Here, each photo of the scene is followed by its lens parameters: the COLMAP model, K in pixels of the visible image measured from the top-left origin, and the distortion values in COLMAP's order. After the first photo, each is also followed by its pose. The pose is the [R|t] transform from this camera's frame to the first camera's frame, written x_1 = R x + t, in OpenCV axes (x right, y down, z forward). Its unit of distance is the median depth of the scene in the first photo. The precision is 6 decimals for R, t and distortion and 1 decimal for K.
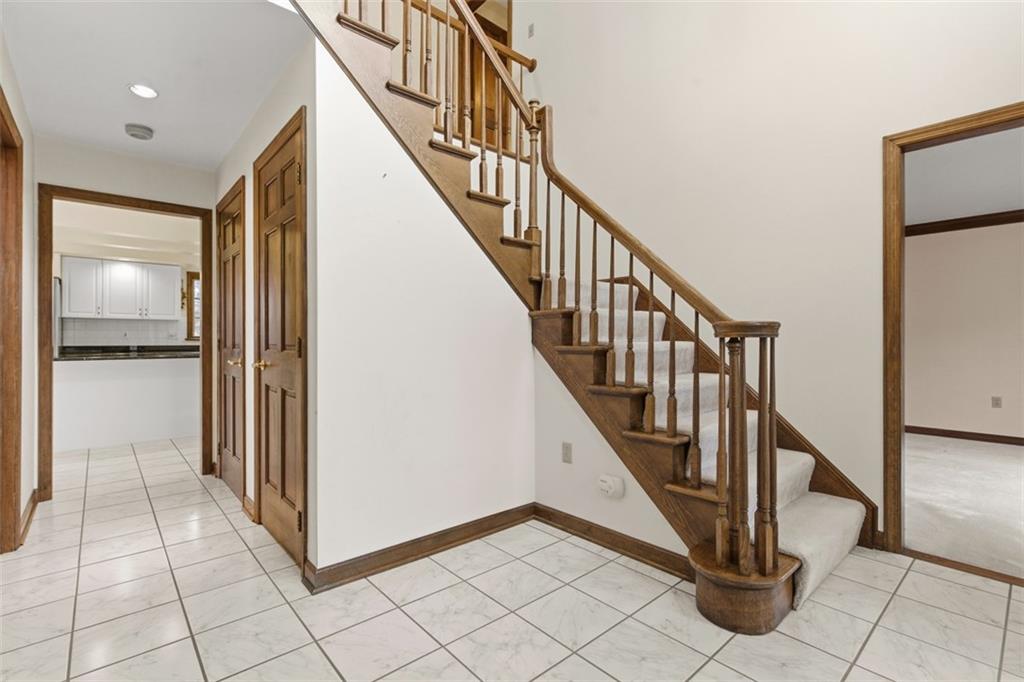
lens RADIAL K [[468.1, 0, 512.0], [0, 468.1, 341.0], [0, 0, 1]] dist [-0.000851, 0.000063]
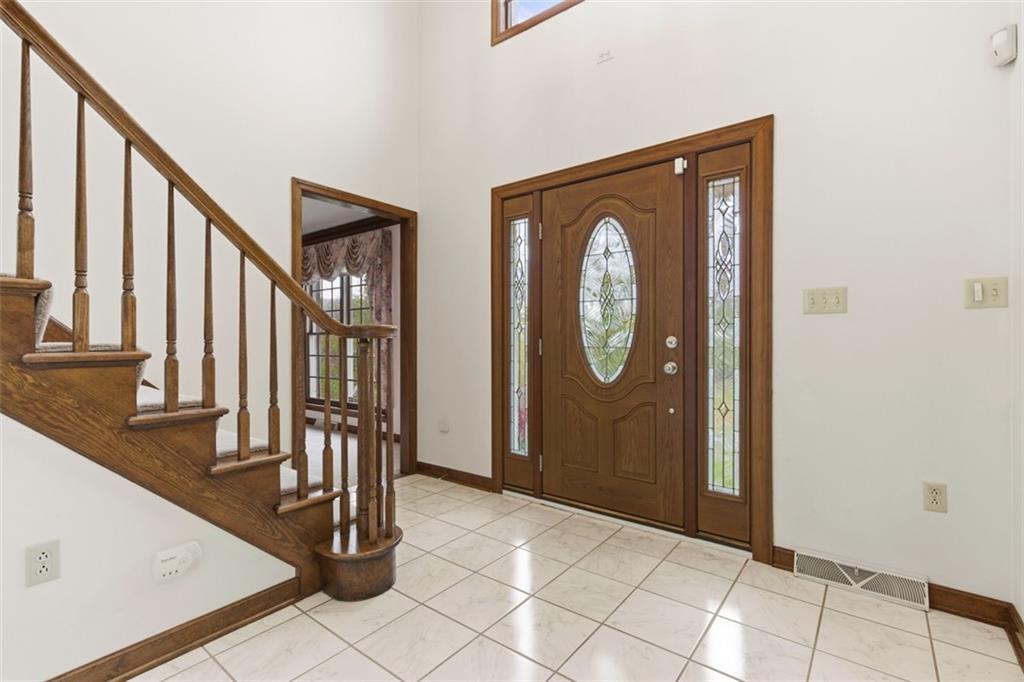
lens RADIAL K [[468.1, 0, 512.0], [0, 468.1, 341.0], [0, 0, 1]] dist [-0.000851, 0.000063]
pose [[-0.186448, -0.004178, 0.982456, -0.547349], [0.003404, 0.999982, 0.004899, -0.004825], [-0.982459, 0.004257, -0.186430, 0.675833]]
